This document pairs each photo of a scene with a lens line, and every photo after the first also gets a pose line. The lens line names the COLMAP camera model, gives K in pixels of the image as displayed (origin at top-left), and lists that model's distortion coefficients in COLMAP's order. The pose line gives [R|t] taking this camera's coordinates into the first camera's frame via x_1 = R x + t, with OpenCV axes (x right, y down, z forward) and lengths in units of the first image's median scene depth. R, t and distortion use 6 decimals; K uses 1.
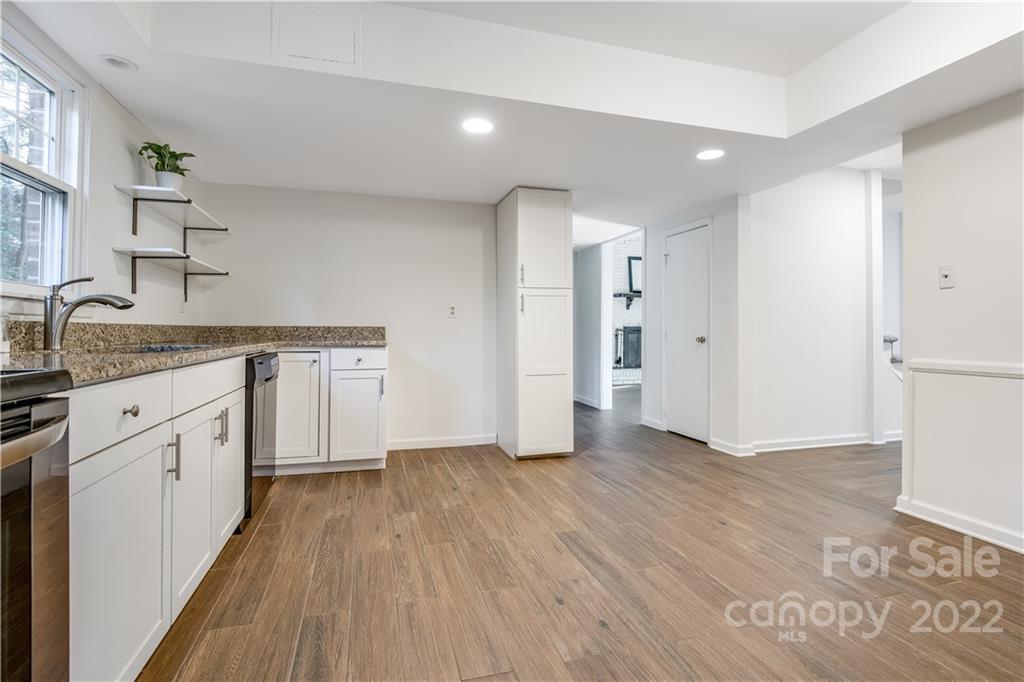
lens RADIAL K [[482.3, 0, 519.9], [0, 482.3, 336.8], [0, 0, 1]] dist [-0.013568, 0.000178]
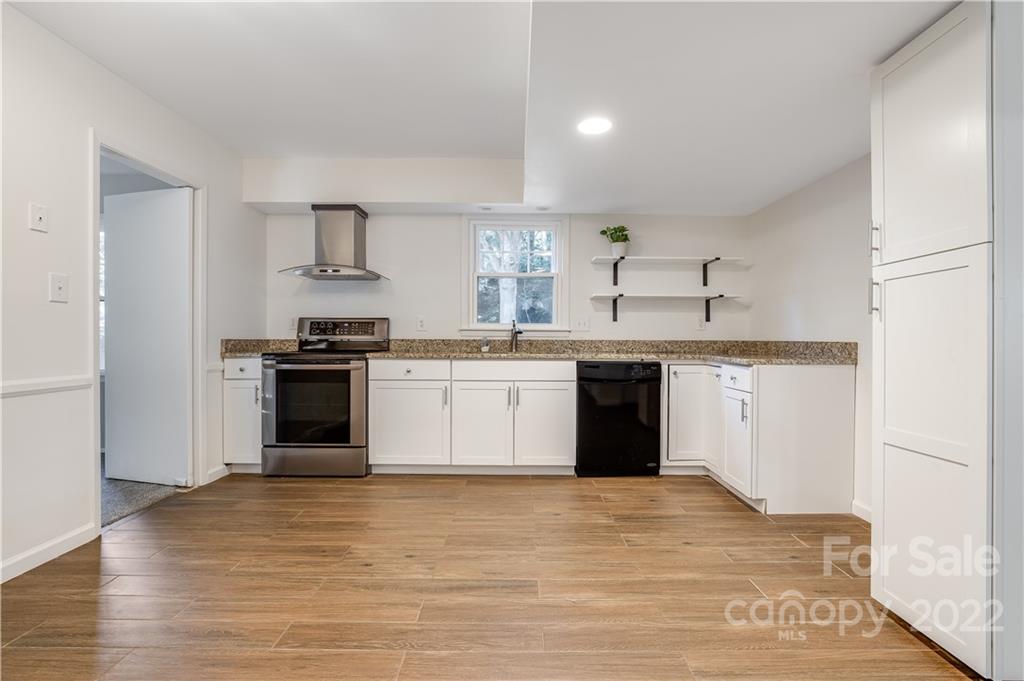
lens RADIAL K [[482.3, 0, 519.9], [0, 482.3, 336.3], [0, 0, 1]] dist [-0.013568, 0.000178]
pose [[-0.287674, -0.006406, -0.957707, 0.983497], [-0.019079, 0.999818, -0.000957, -0.034606], [0.957538, 0.017996, -0.287743, 1.307335]]
